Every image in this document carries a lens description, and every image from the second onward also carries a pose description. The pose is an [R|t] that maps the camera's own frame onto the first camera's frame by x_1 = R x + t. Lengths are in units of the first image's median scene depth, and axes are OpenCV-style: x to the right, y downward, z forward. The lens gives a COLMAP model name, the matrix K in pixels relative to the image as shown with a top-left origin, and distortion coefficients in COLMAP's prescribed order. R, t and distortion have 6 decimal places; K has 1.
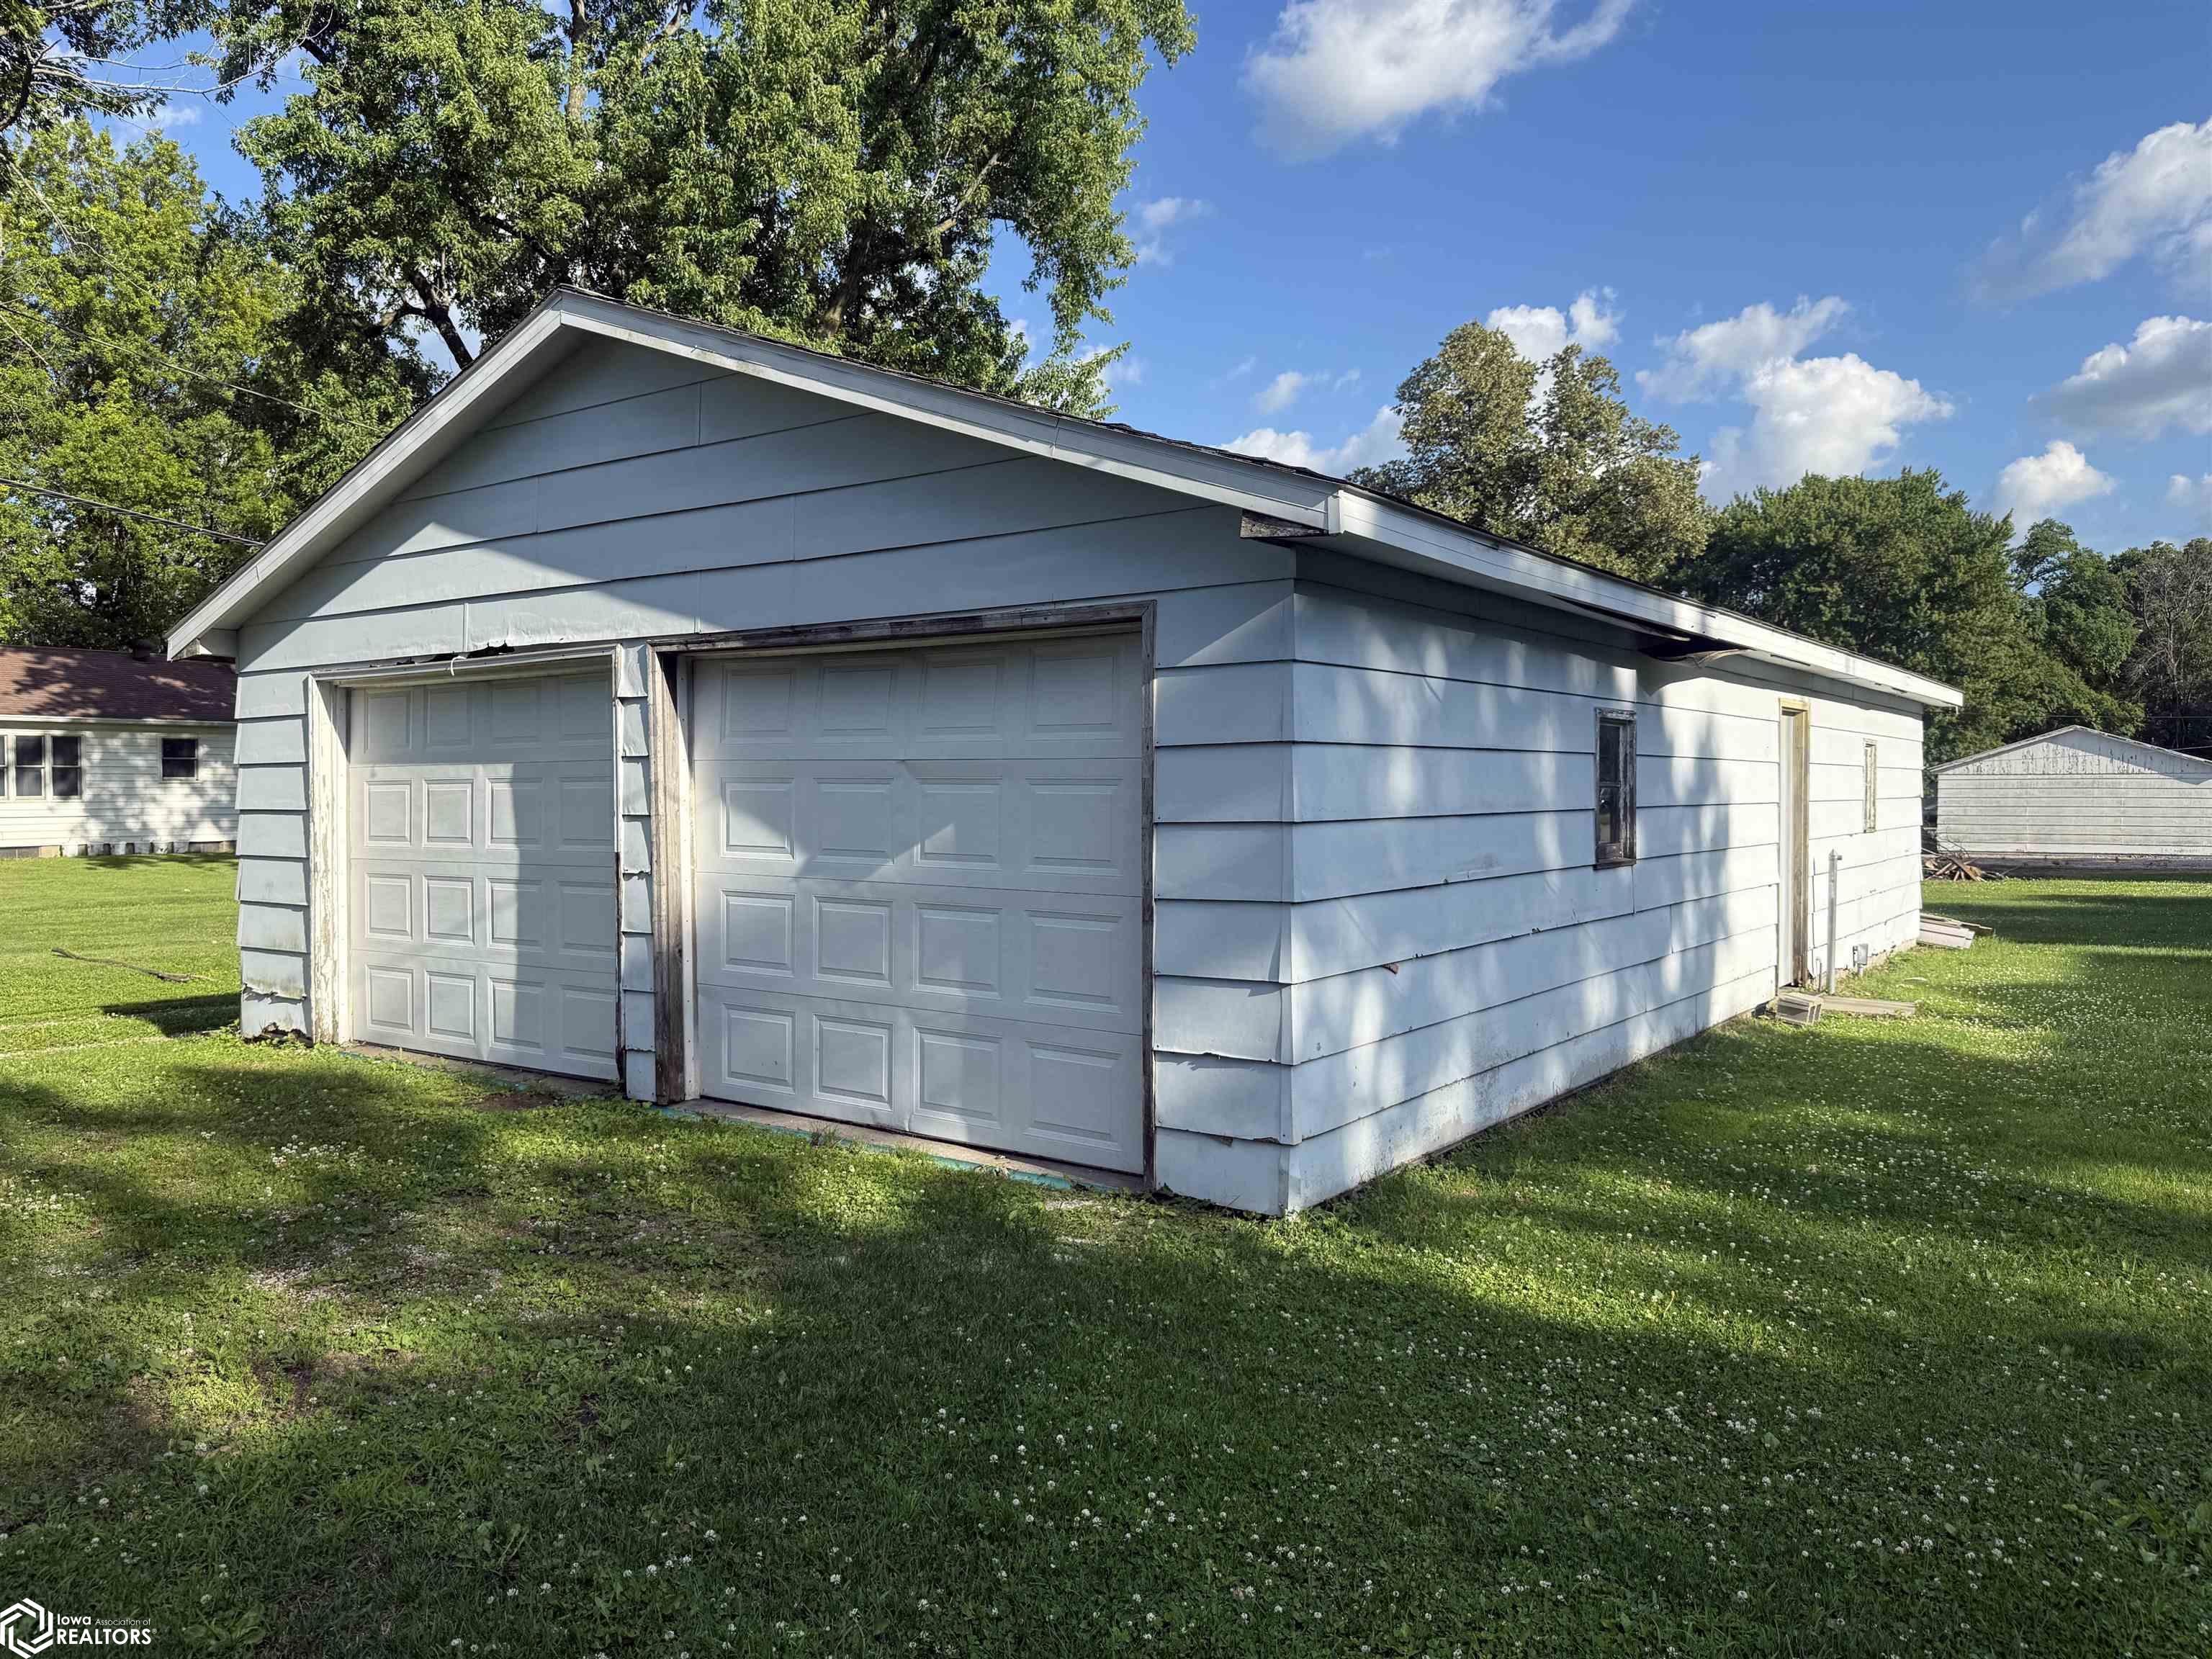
lens RADIAL K [[1547.6, 0, 1115.1], [0, 1547.6, 832.3], [0, 0, 1]] dist [0.094431, -0.010906]
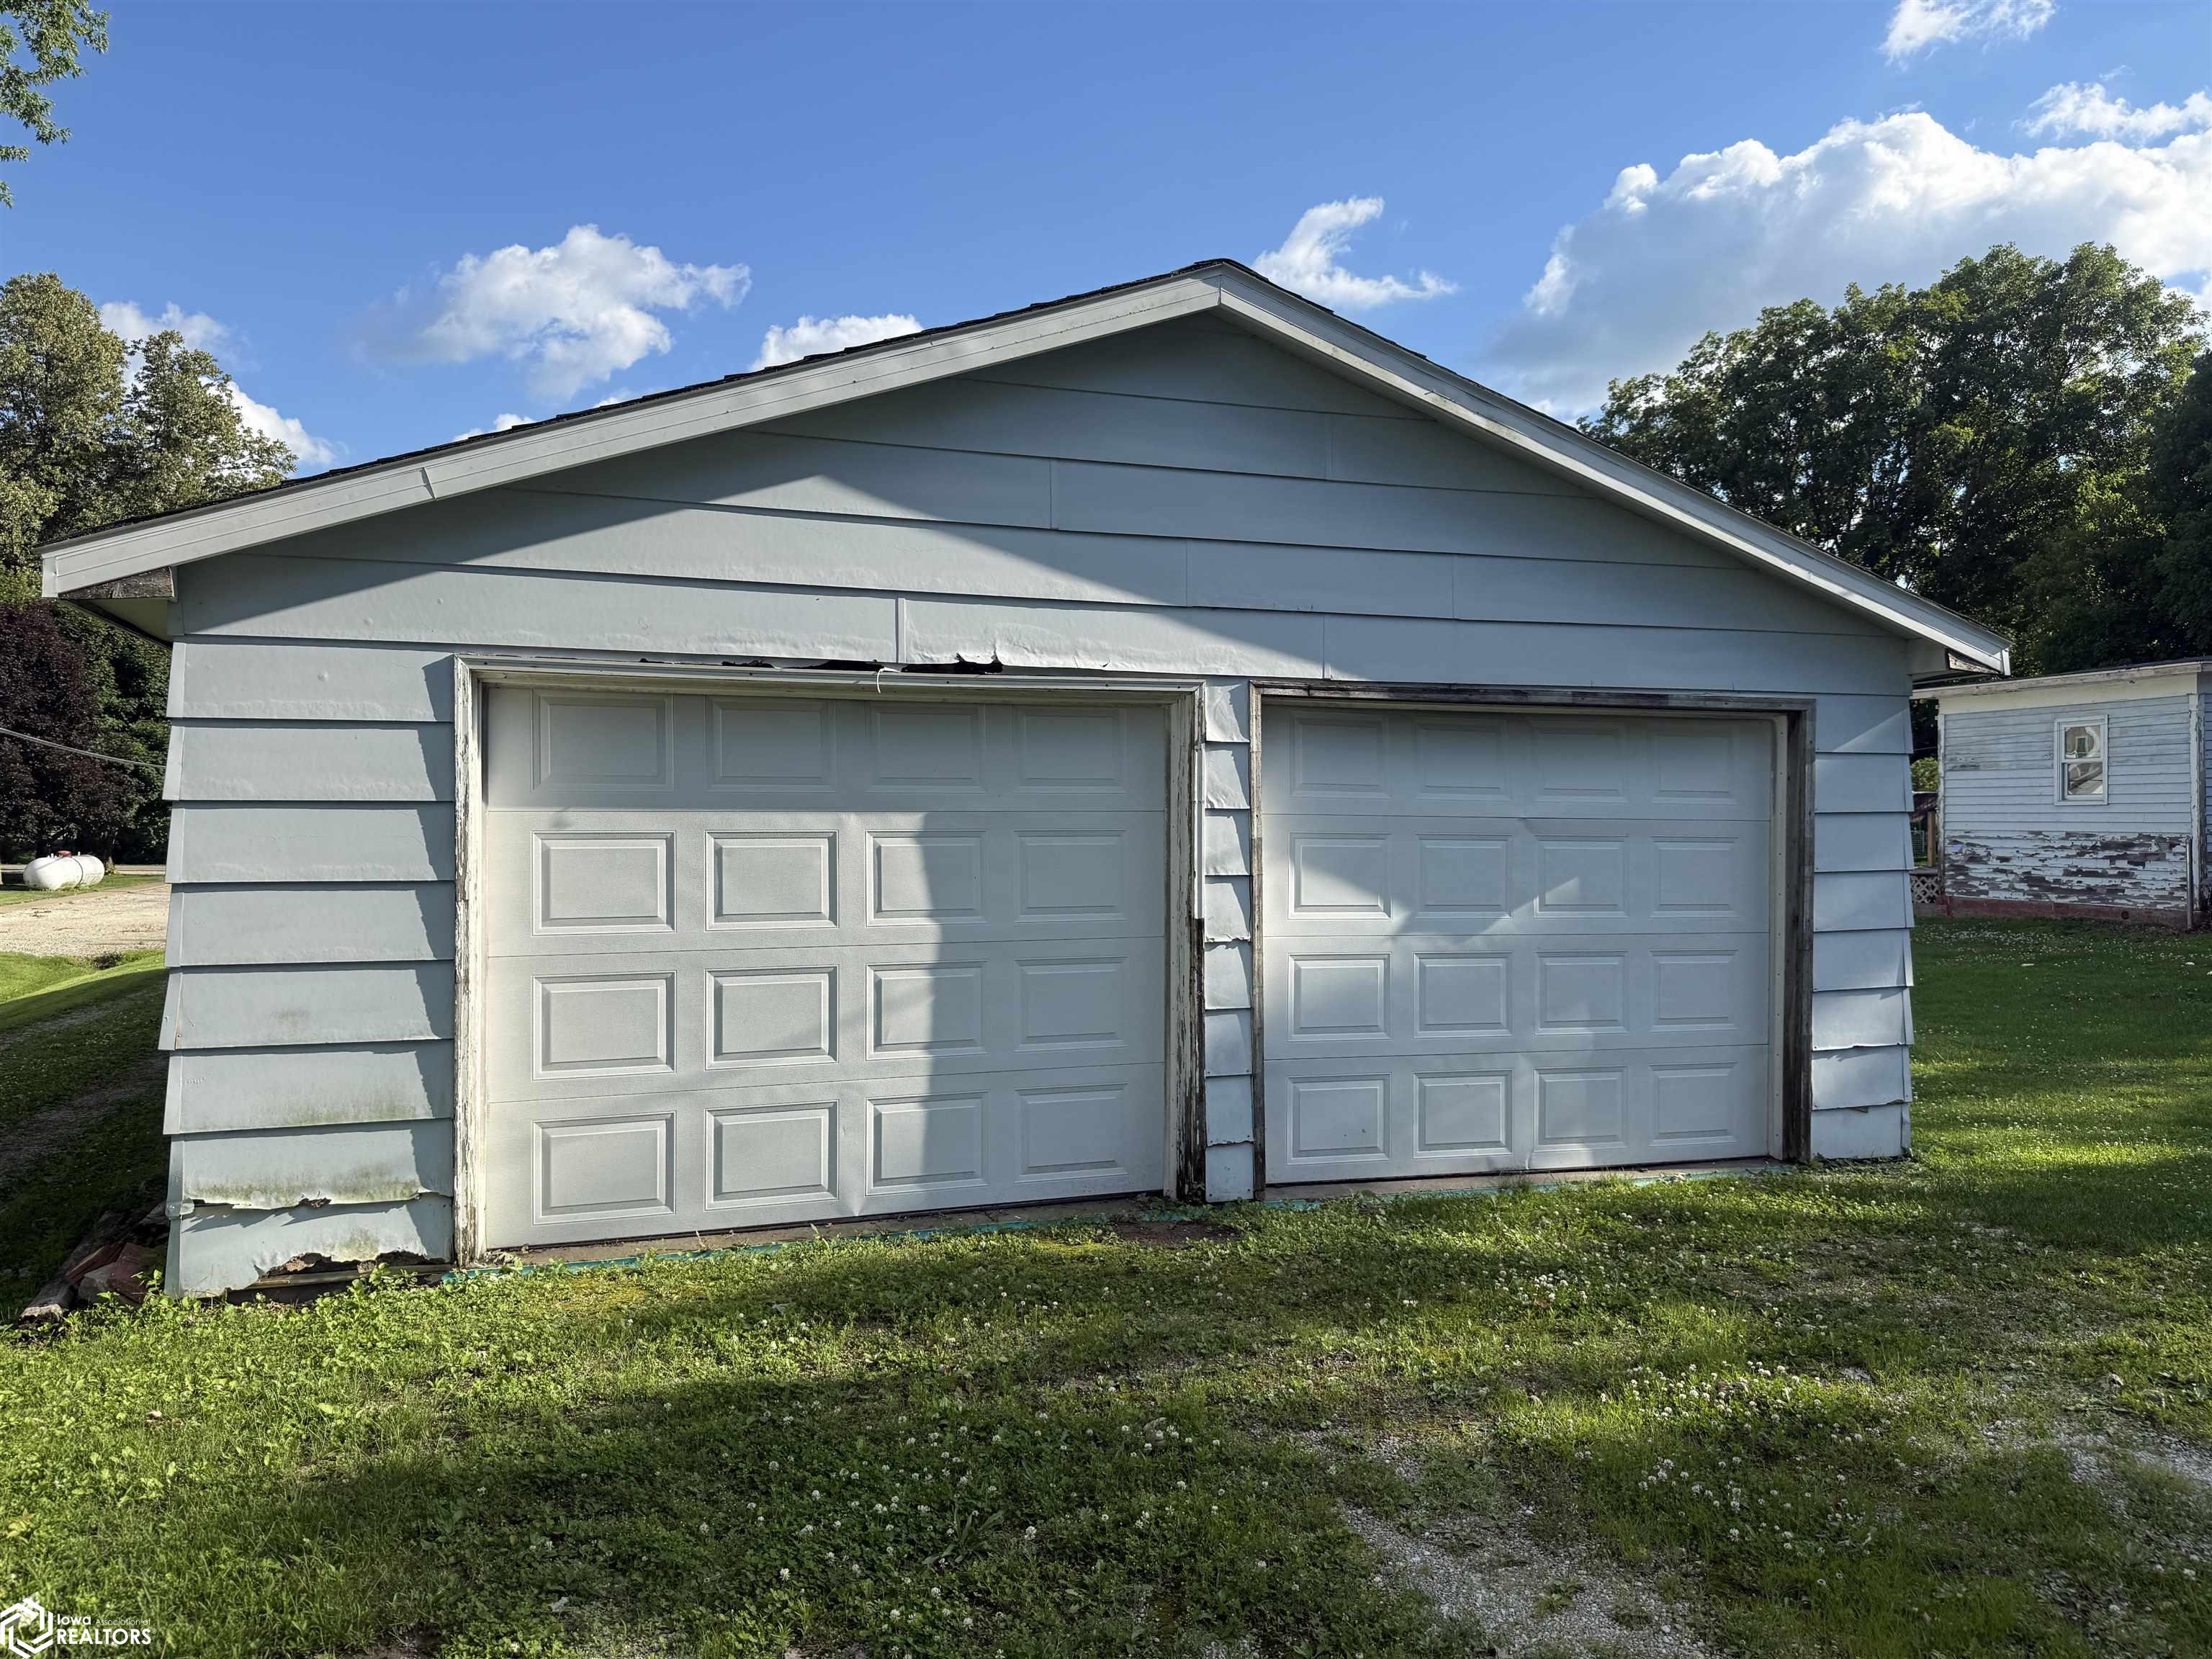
lens RADIAL K [[1547.6, 0, 1112.0], [0, 1547.6, 839.1], [0, 0, 1]] dist [0.094431, -0.010906]
pose [[0.587645, 0.002359, 0.809116, -1.096457], [0.020689, 0.999625, -0.017941, -0.017979], [-0.808854, 0.027283, 0.587376, 0.563796]]
